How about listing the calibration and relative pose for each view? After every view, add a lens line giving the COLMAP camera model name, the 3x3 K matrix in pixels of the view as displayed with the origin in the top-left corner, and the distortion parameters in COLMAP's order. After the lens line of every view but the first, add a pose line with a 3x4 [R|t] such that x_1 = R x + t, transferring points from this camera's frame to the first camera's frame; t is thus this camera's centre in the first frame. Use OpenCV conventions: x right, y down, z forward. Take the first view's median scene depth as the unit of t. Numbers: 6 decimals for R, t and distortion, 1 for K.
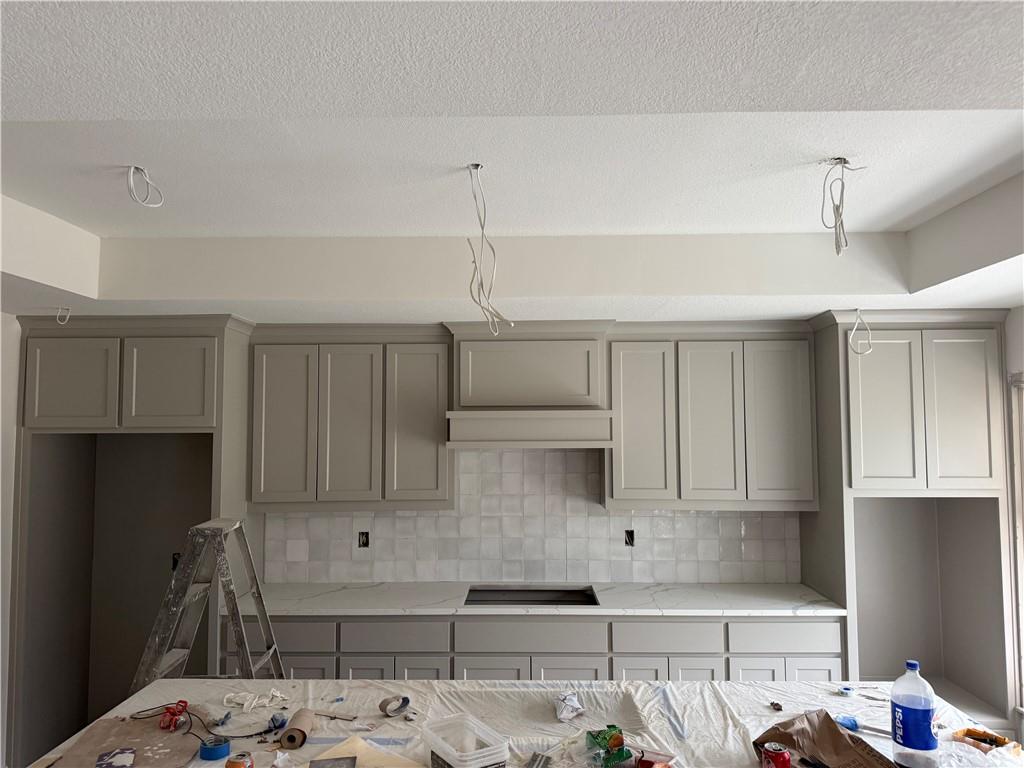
lens RADIAL K [[729.0, 0, 512.0], [0, 729.0, 384.0], [0, 0, 1]] dist [0.045150, -0.000184]
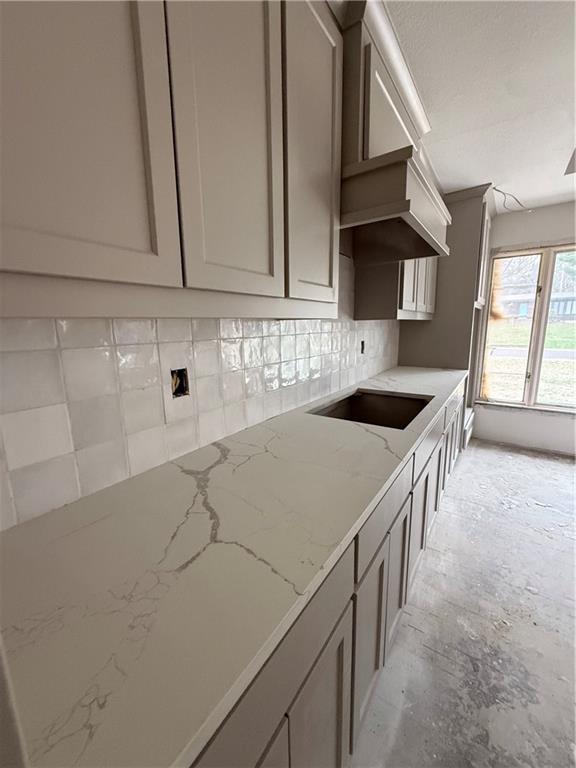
lens RADIAL K [[310.5, 0, 288.0], [0, 310.5, 384.0], [0, 0, 1]] dist [-0.001414, -0.000197]
pose [[0.549792, -0.160610, 0.819715, -0.350776], [-0.038991, 0.975336, 0.217254, 0.160035], [-0.834391, -0.151406, 0.529970, 0.810141]]
